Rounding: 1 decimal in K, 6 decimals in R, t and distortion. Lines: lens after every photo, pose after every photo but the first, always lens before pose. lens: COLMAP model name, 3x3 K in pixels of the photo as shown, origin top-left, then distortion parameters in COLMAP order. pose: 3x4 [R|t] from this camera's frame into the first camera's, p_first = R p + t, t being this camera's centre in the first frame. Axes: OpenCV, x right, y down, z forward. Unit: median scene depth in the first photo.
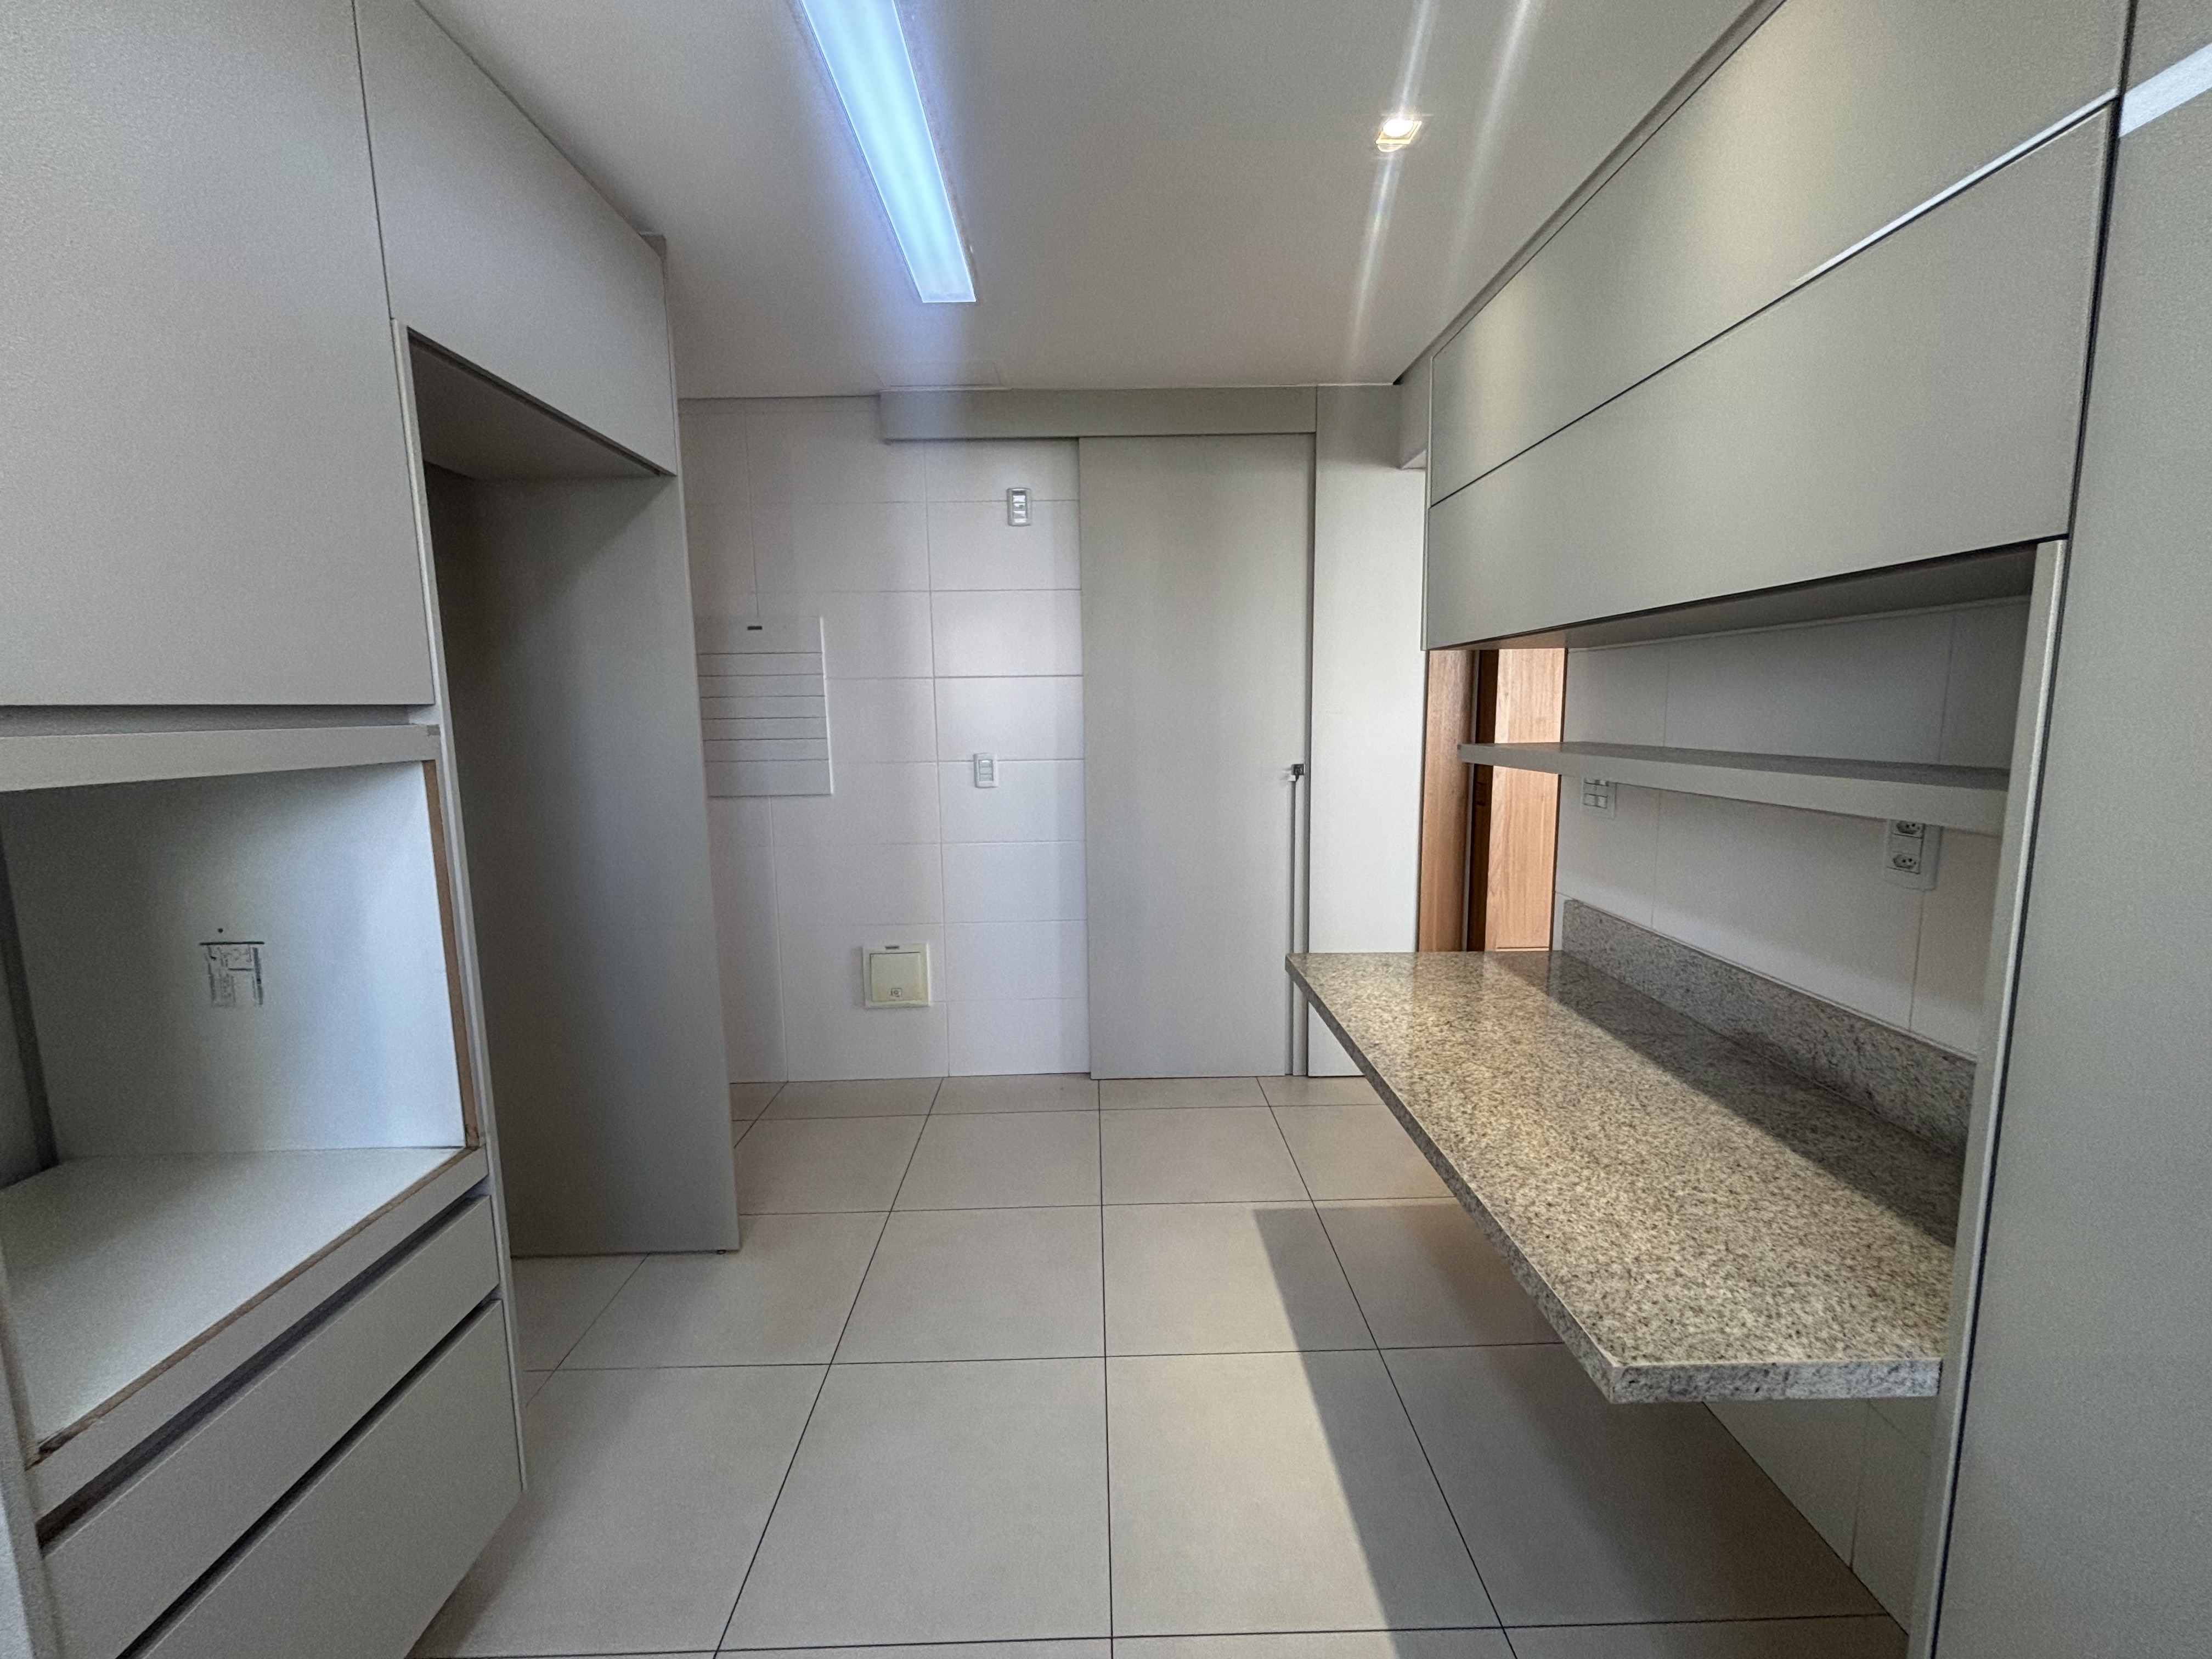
lens RADIAL K [[916.3, 0, 1106.0], [0, 916.3, 829.5], [0, 0, 1]] dist [0.006665, 0.000794]
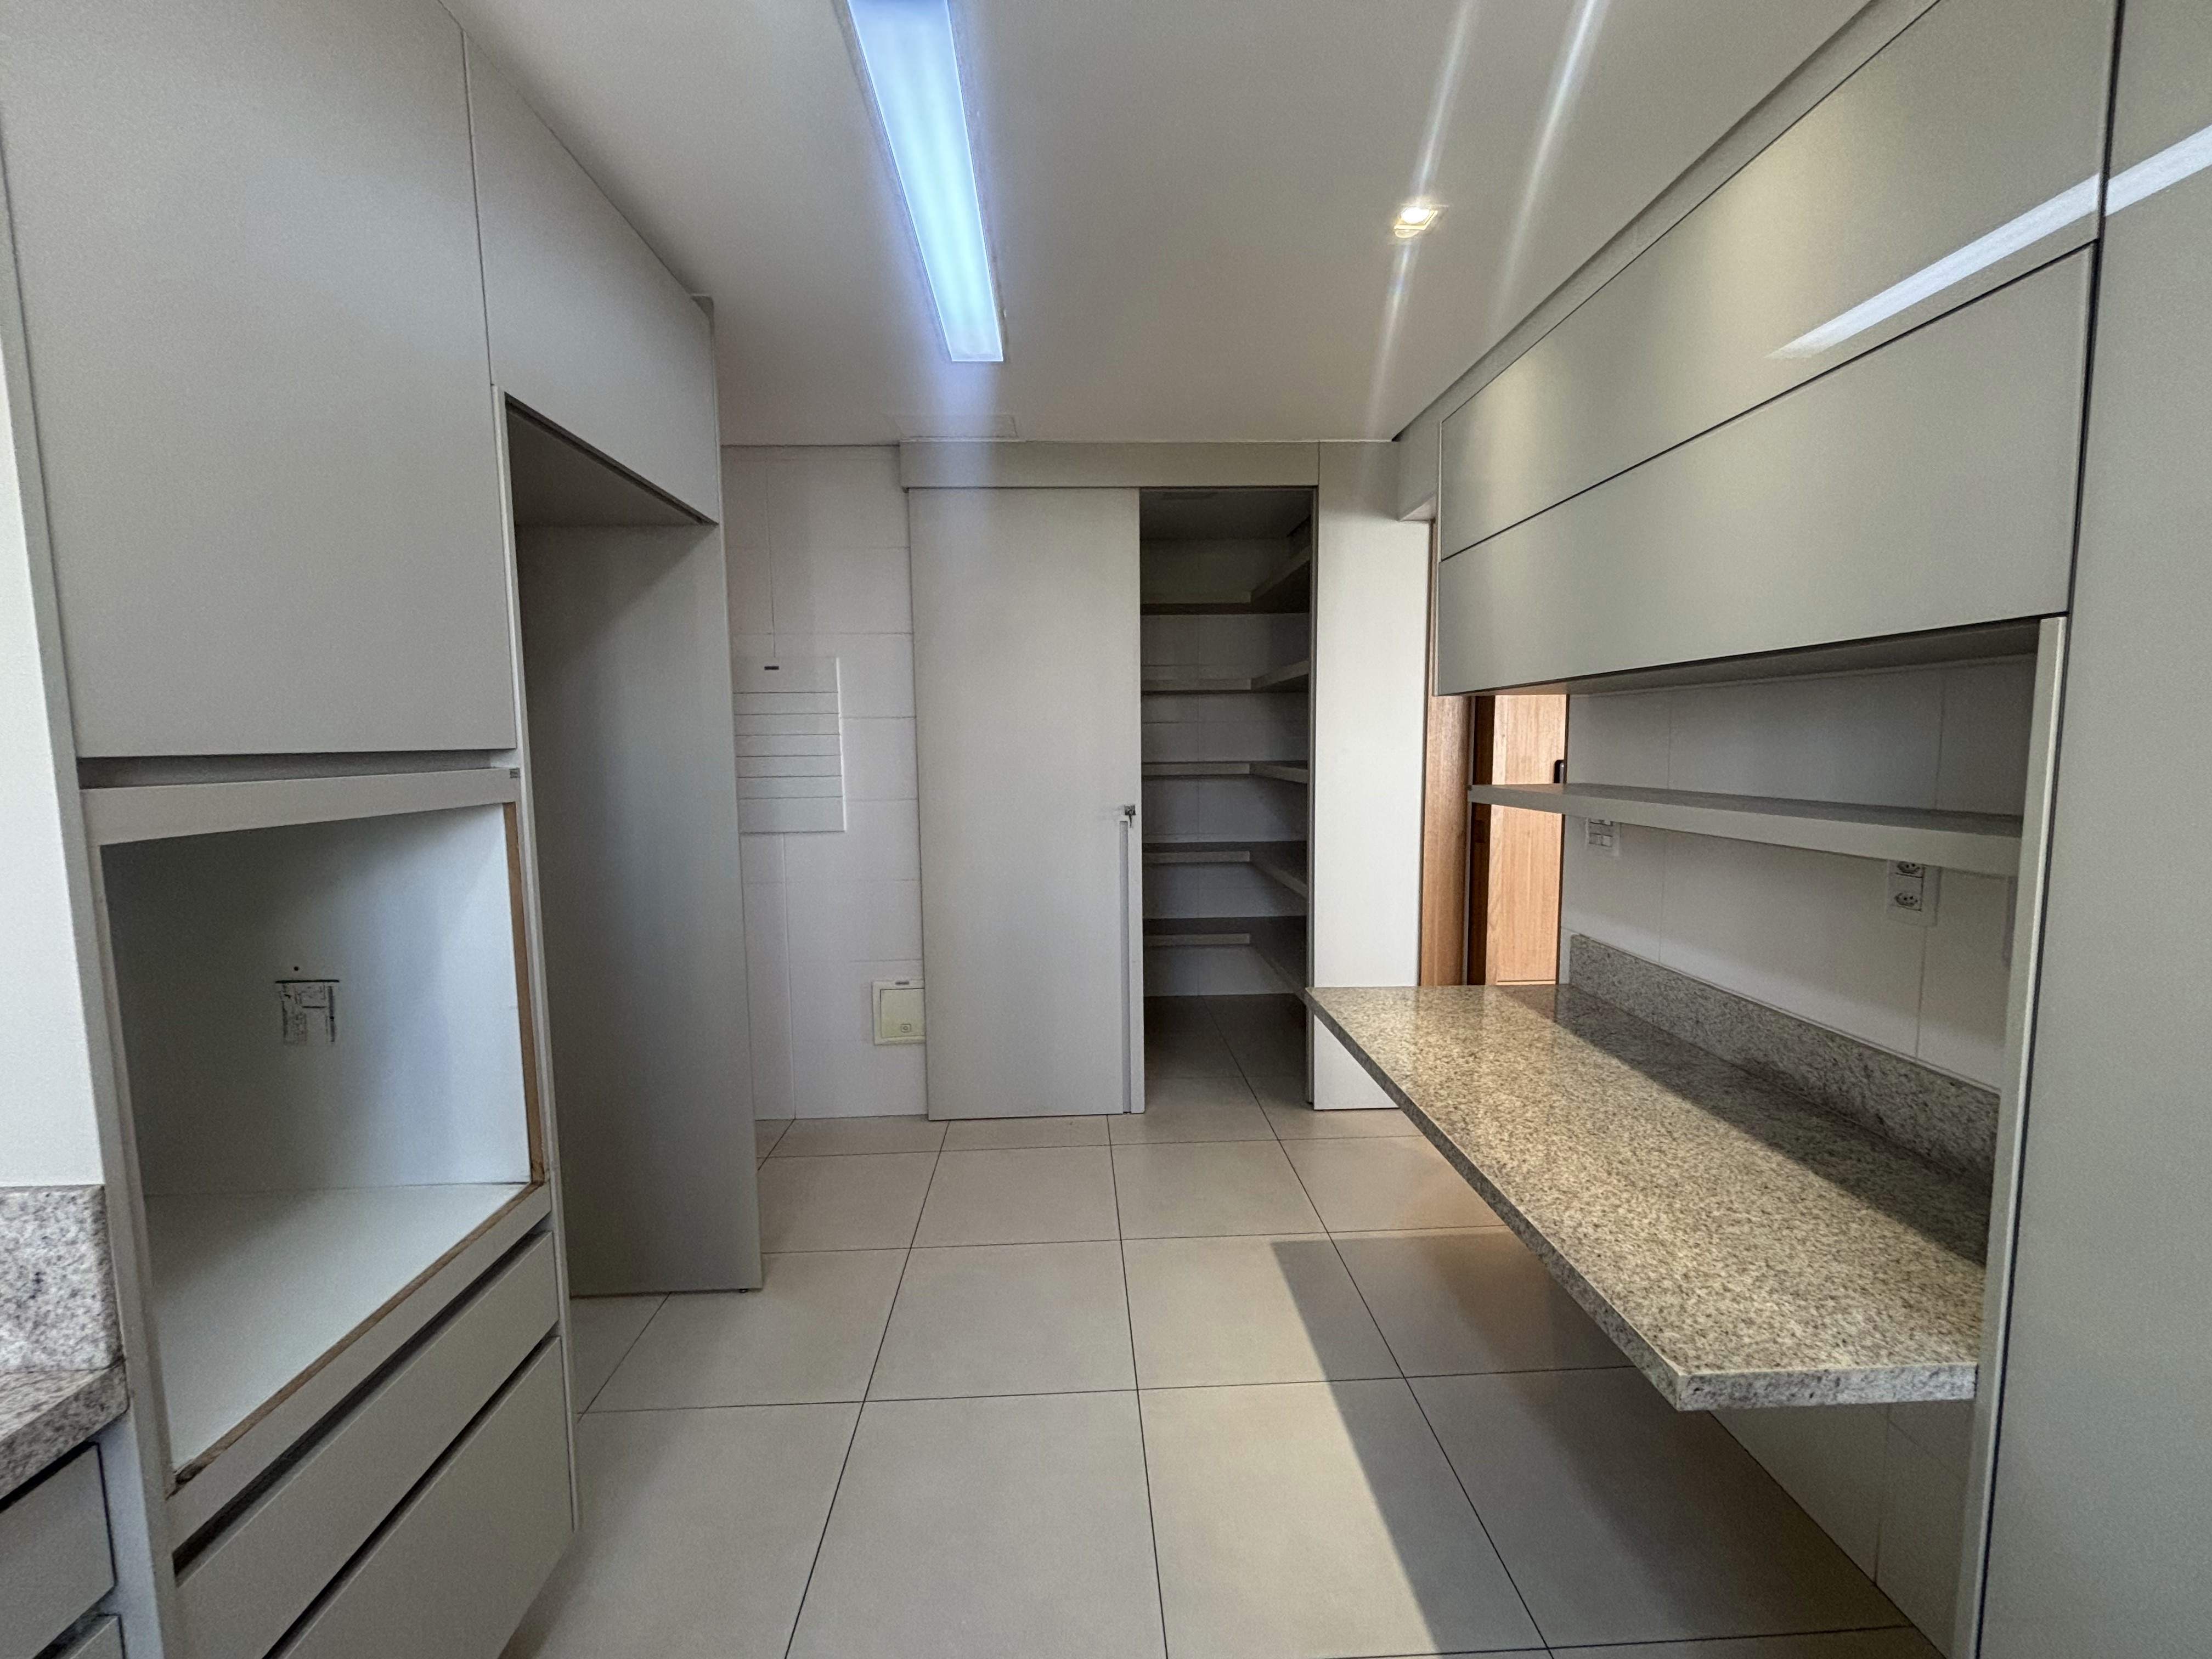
lens RADIAL K [[916.3, 0, 1106.0], [0, 916.3, 829.5], [0, 0, 1]] dist [0.006665, 0.000794]
pose [[0.999574, 0.001121, 0.029164, -0.096973], [-0.000038, 0.999312, -0.037093, -0.006771], [-0.029186, 0.037076, 0.998886, -0.048289]]
